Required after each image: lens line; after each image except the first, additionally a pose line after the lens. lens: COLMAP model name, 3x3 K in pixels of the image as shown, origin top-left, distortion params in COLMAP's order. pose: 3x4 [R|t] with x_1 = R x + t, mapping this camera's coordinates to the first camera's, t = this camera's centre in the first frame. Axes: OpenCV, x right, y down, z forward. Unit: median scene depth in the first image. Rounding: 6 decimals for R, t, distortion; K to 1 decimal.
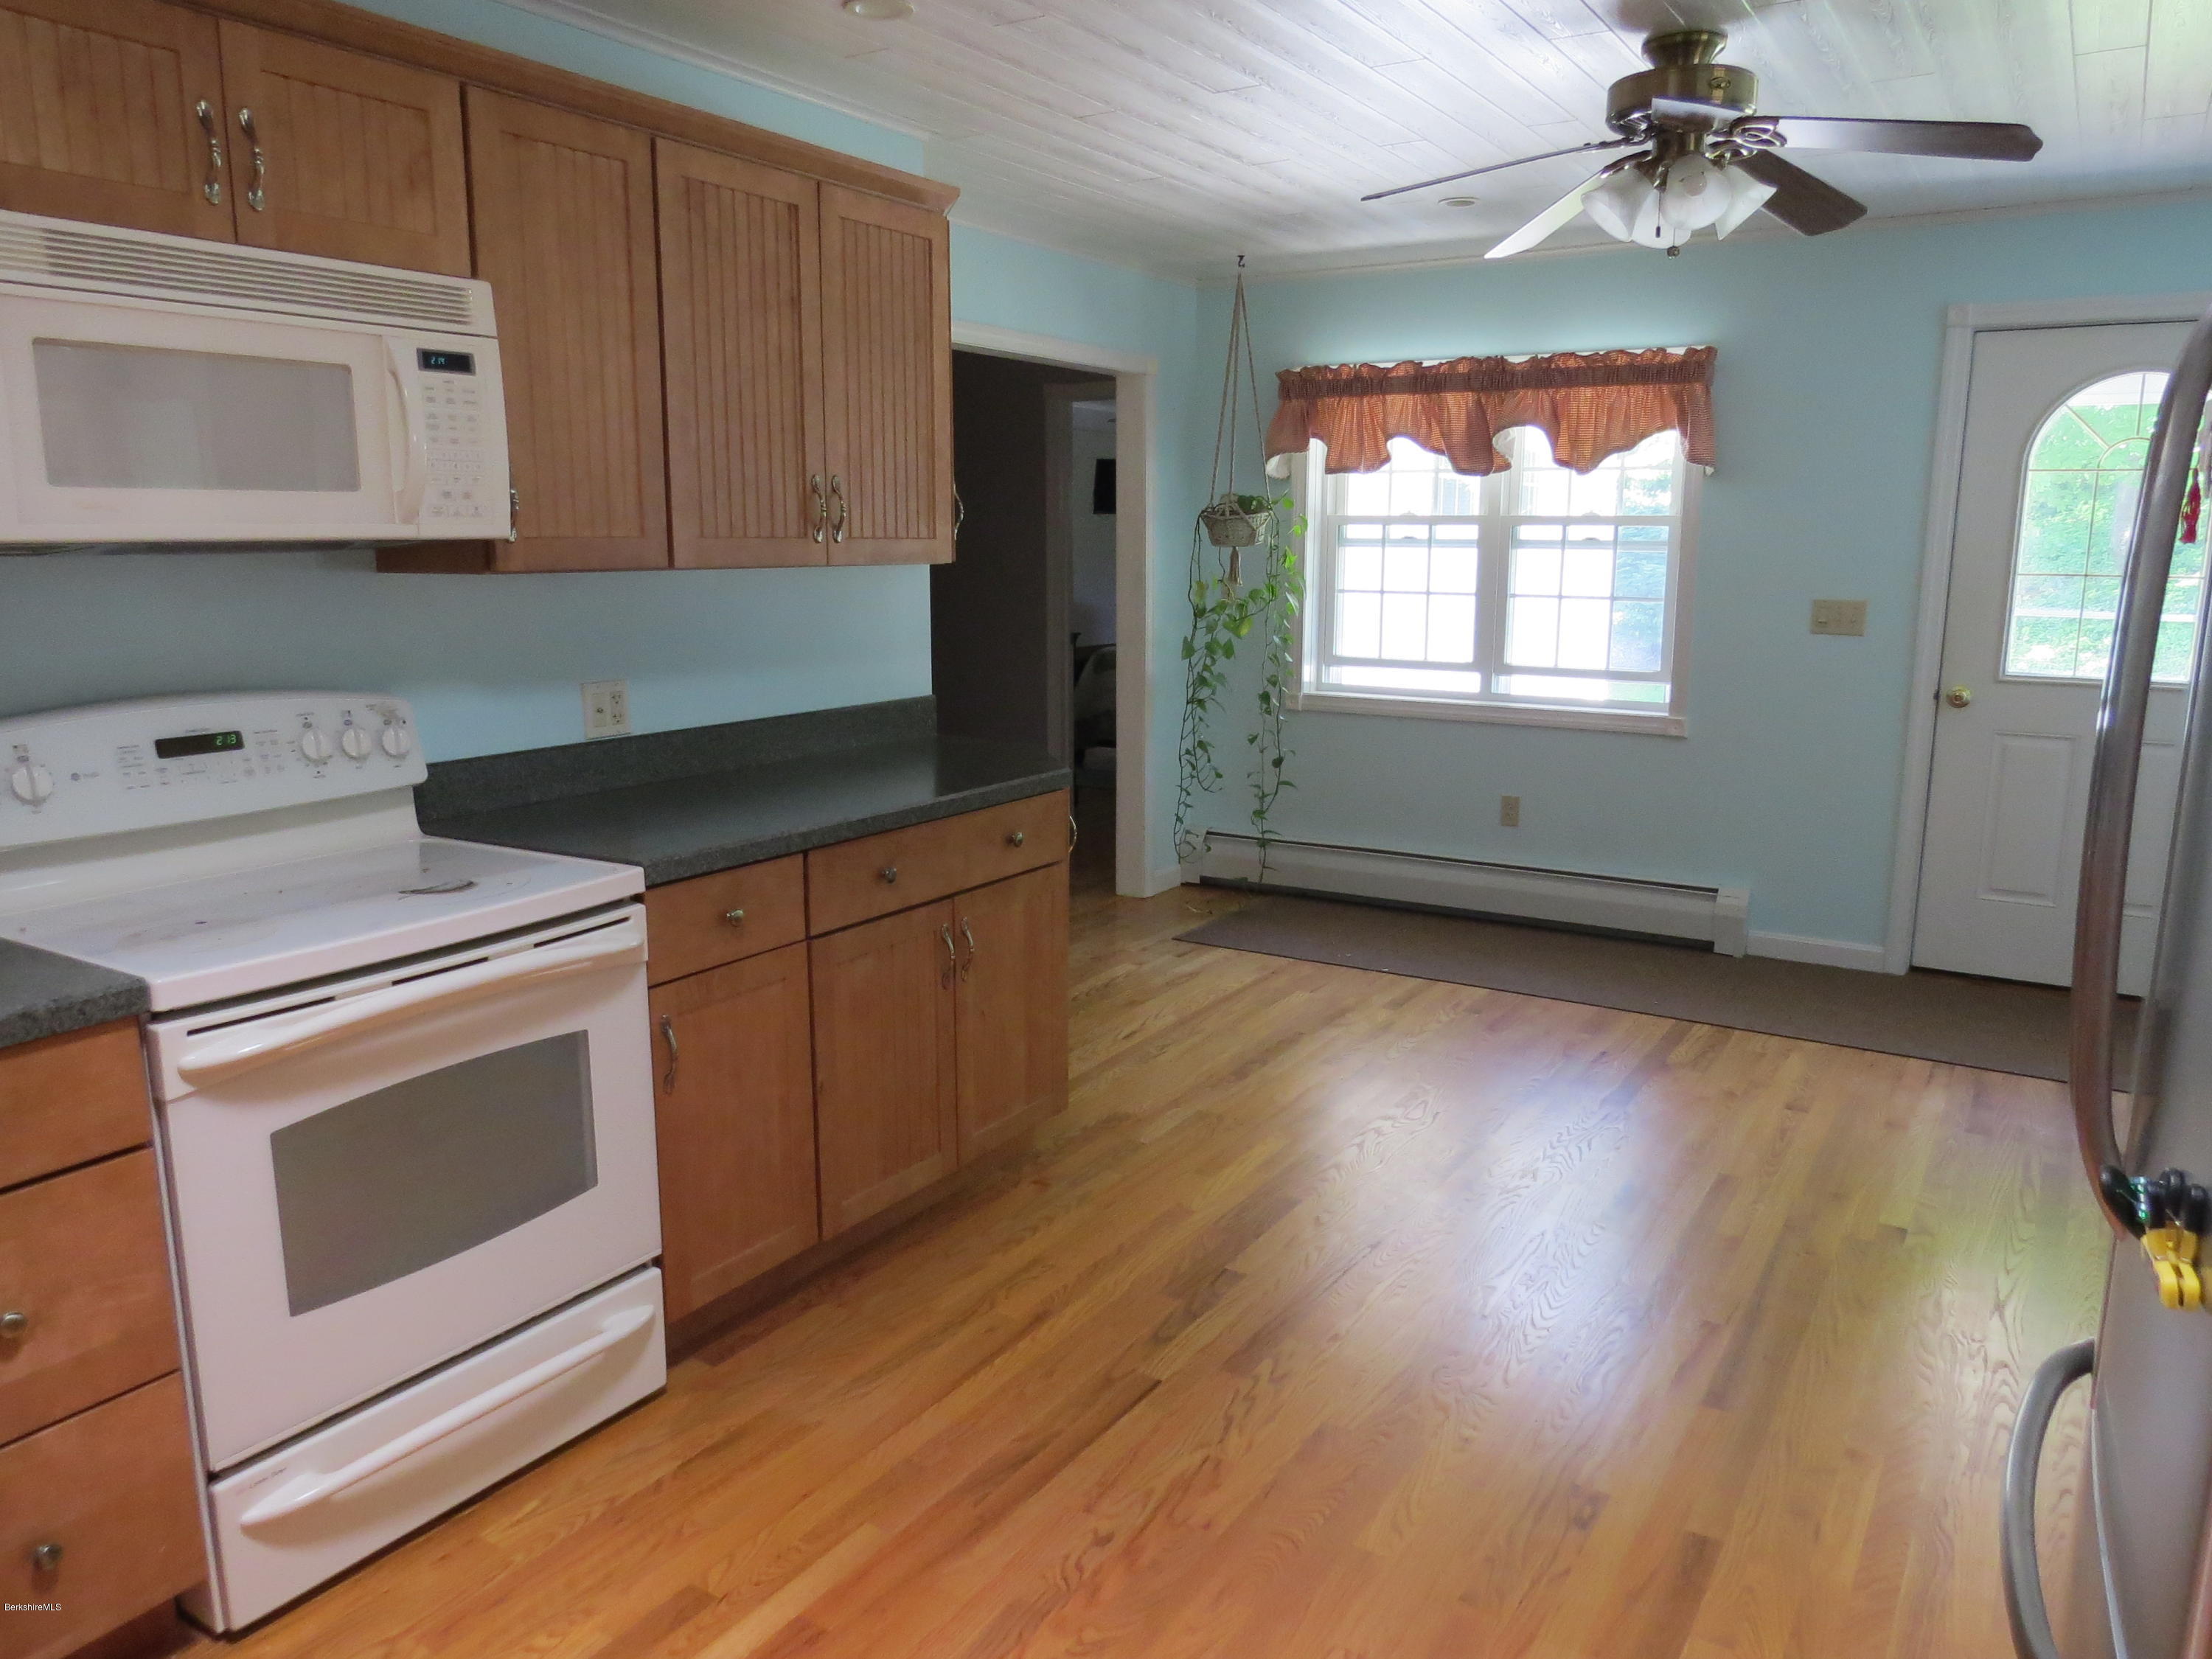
lens RADIAL K [[1566.1, 0, 1102.8], [0, 1566.1, 829.1], [0, 0, 1]] dist [-0.036512, 0.022203]
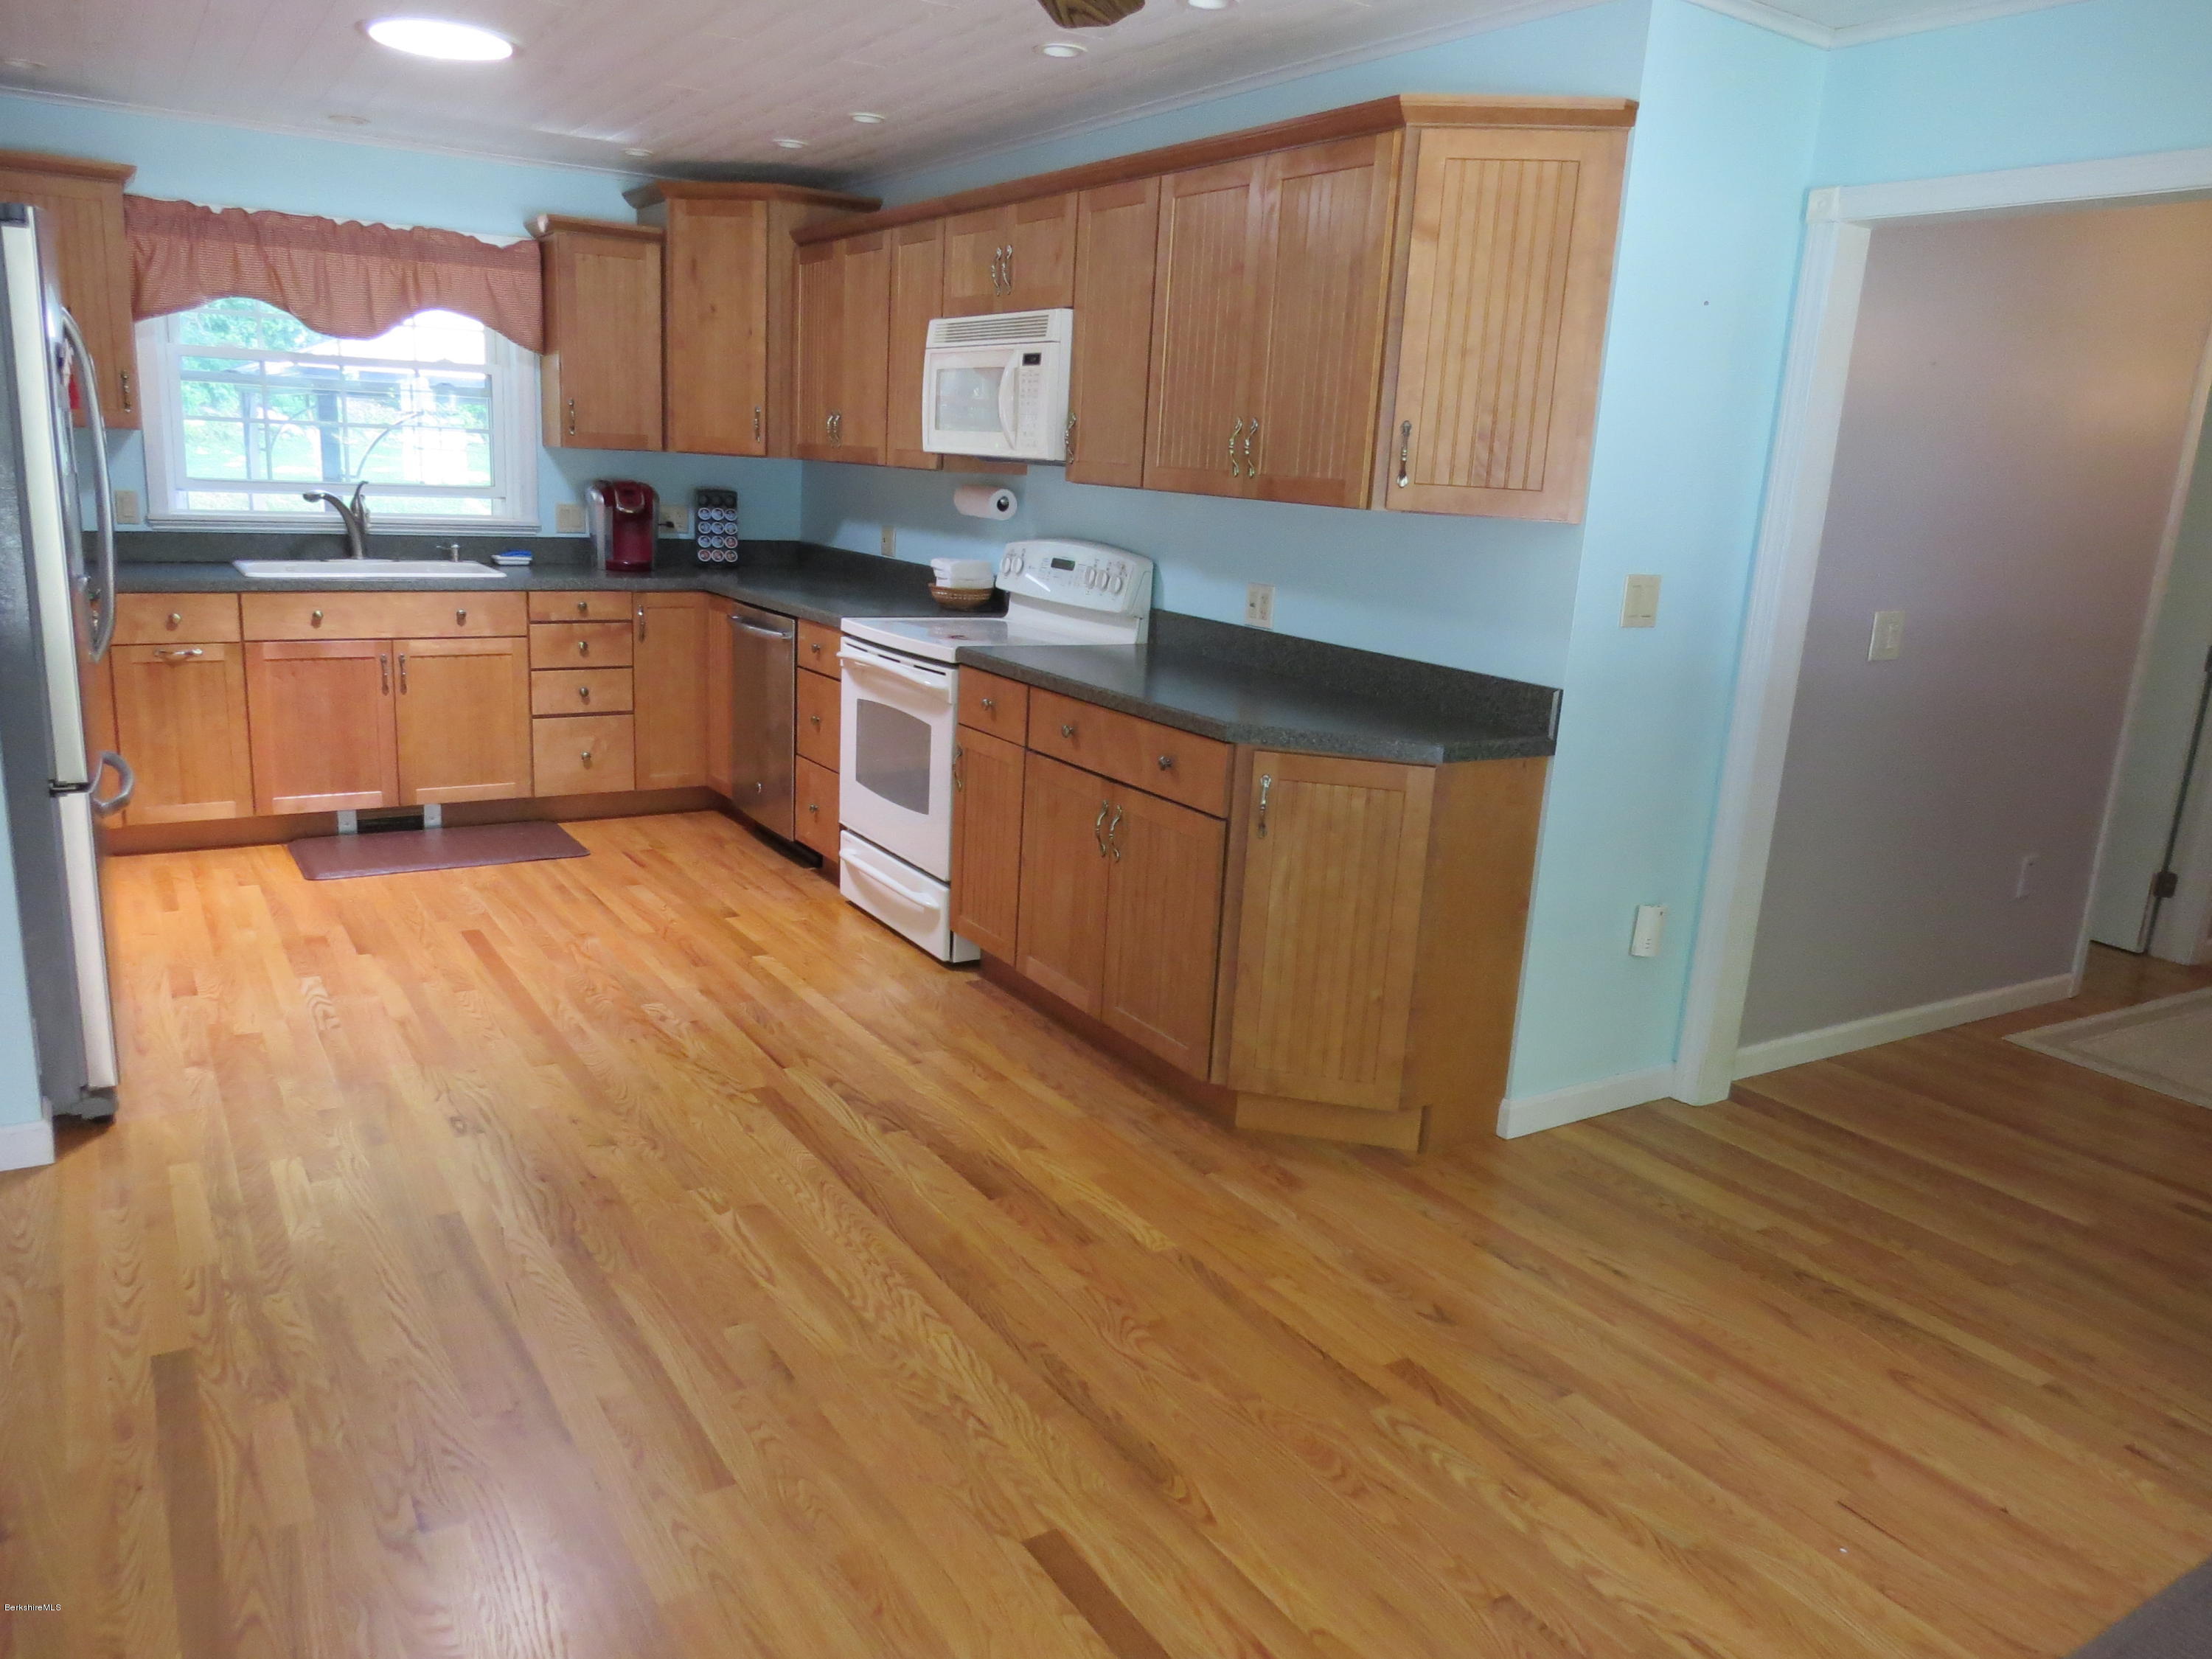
lens RADIAL K [[1566.1, 0, 1109.7], [0, 1566.1, 824.6], [0, 0, 1]] dist [-0.036512, 0.022203]
pose [[-0.417256, 0.184723, -0.889817, 0.571975], [-0.224552, 0.927808, 0.297907, -0.165375], [0.880610, 0.324113, -0.345654, 0.863810]]
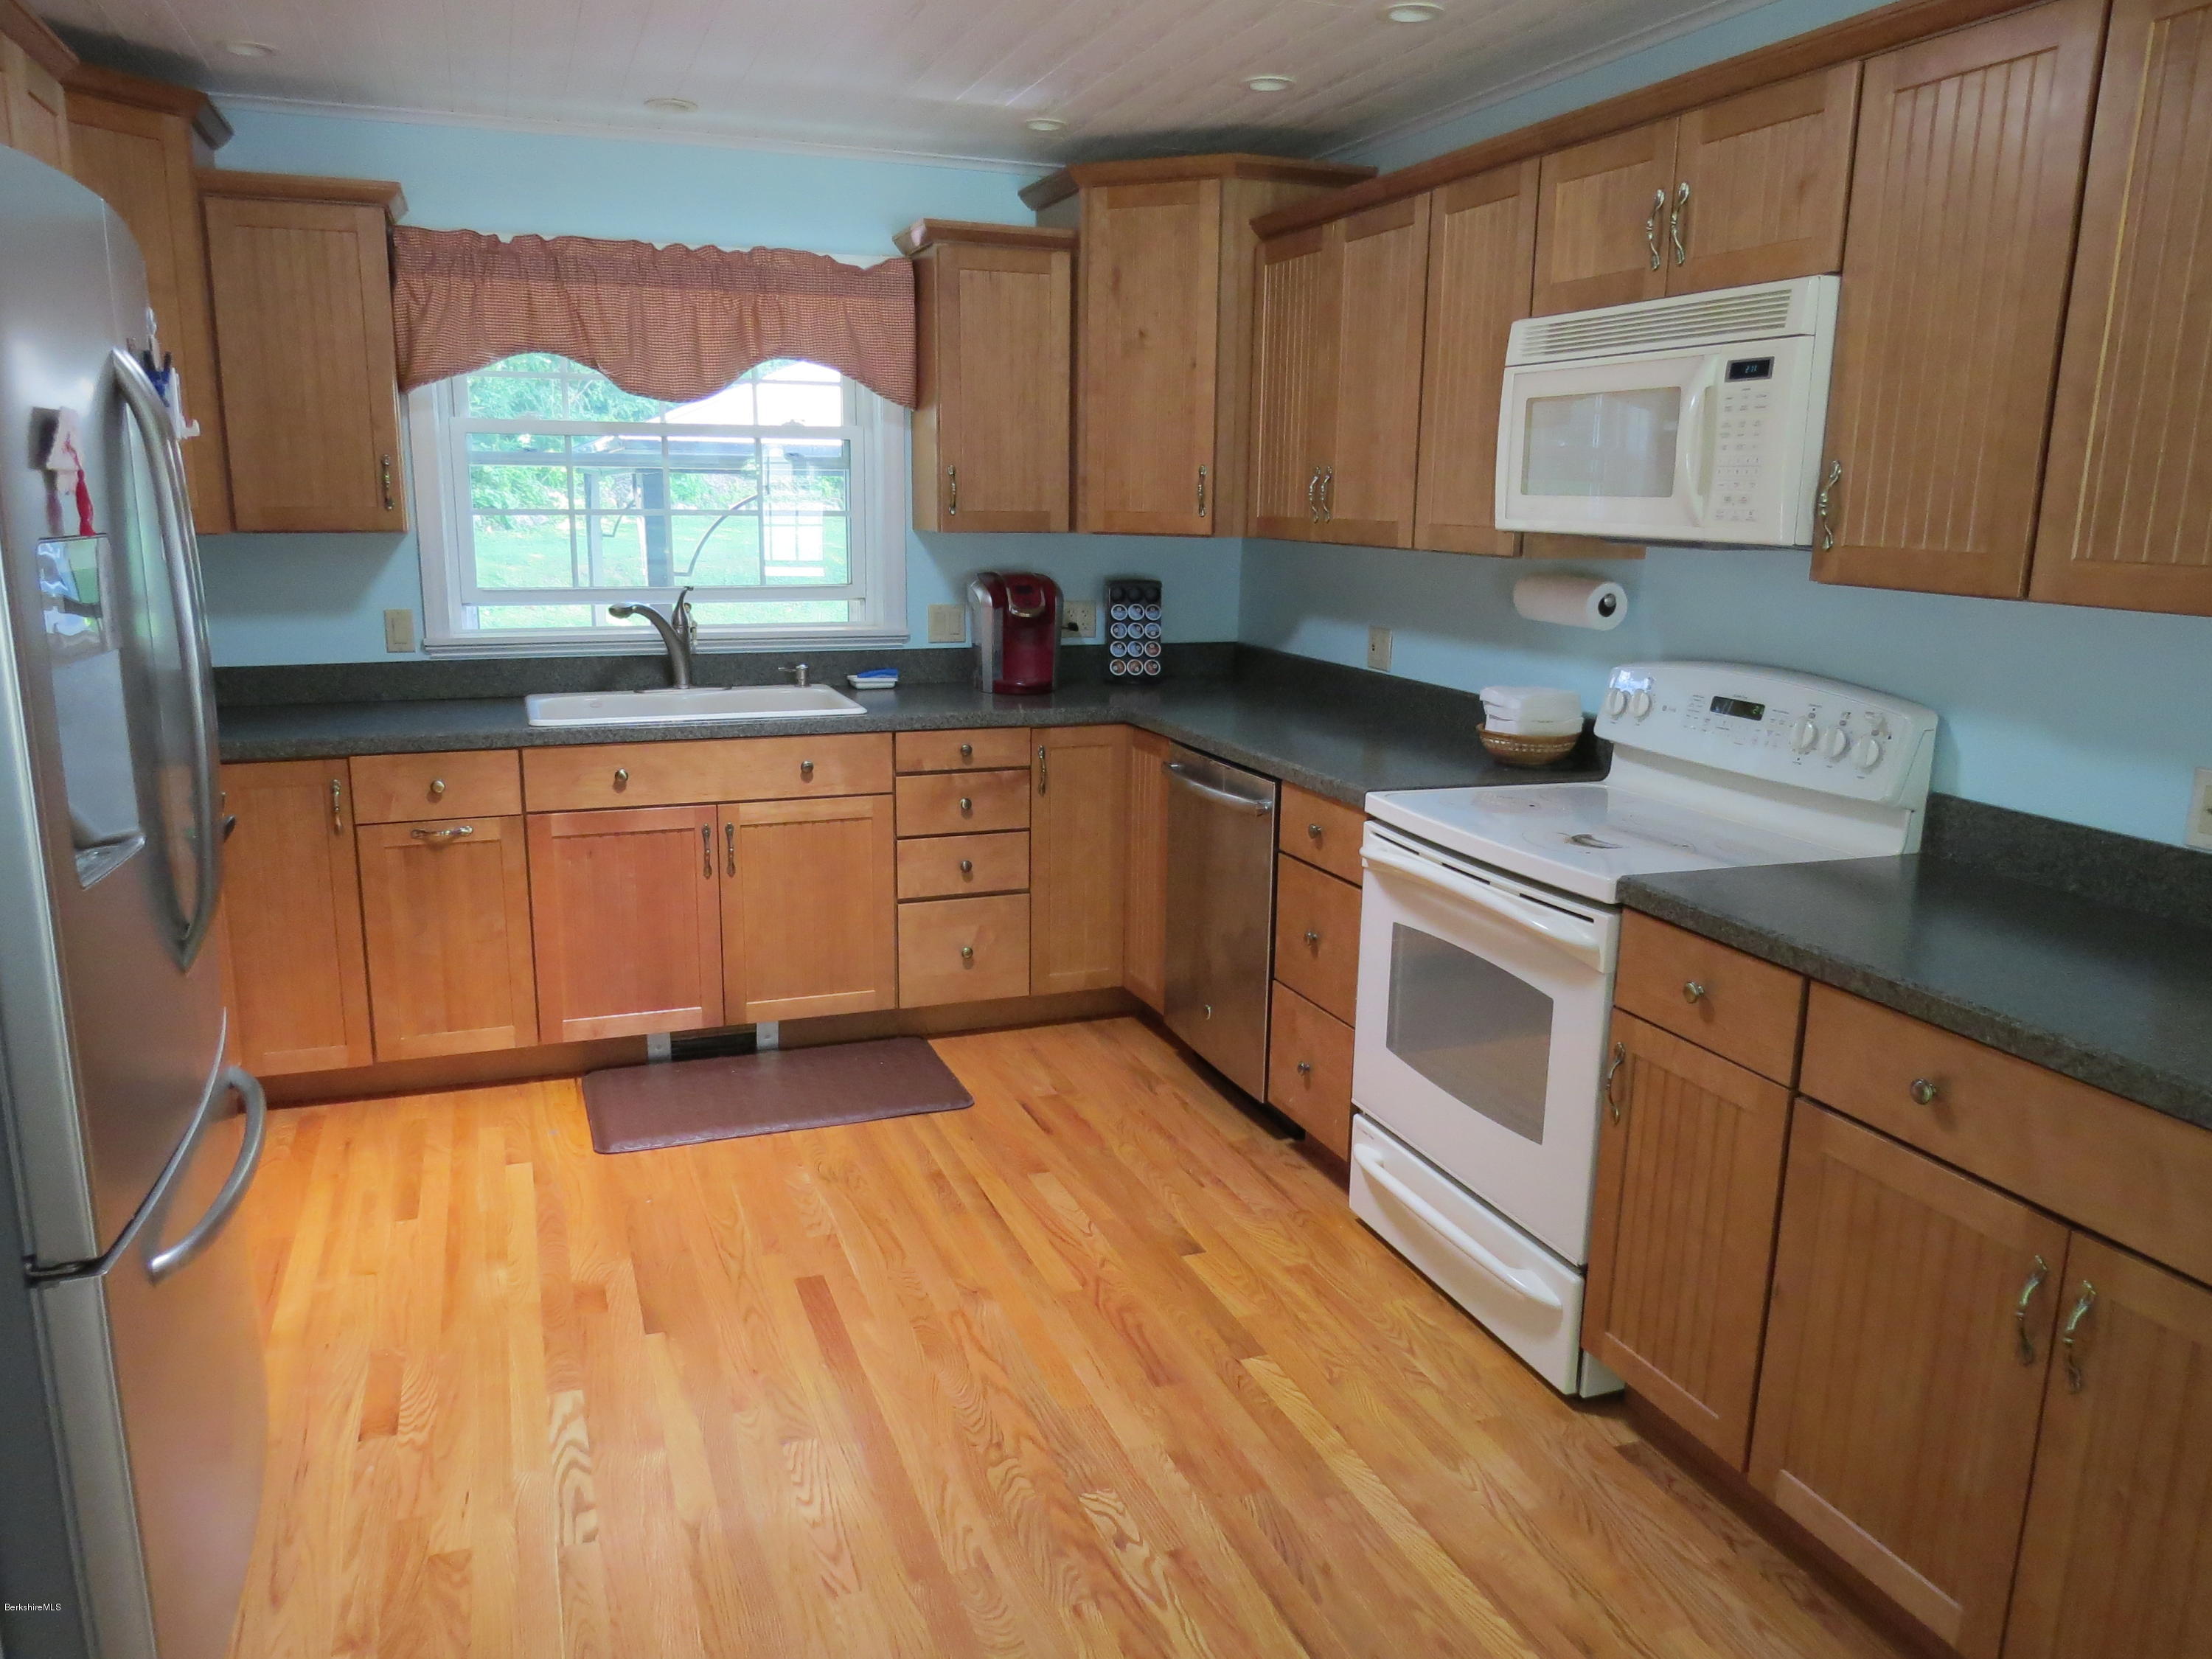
lens RADIAL K [[1566.1, 0, 1107.4], [0, 1566.1, 830.1], [0, 0, 1]] dist [-0.036512, 0.022203]
pose [[-0.596583, 0.159403, -0.786562, 0.314699], [-0.166604, 0.934127, 0.315672, -0.124439], [0.785068, 0.319369, -0.530727, 0.602645]]
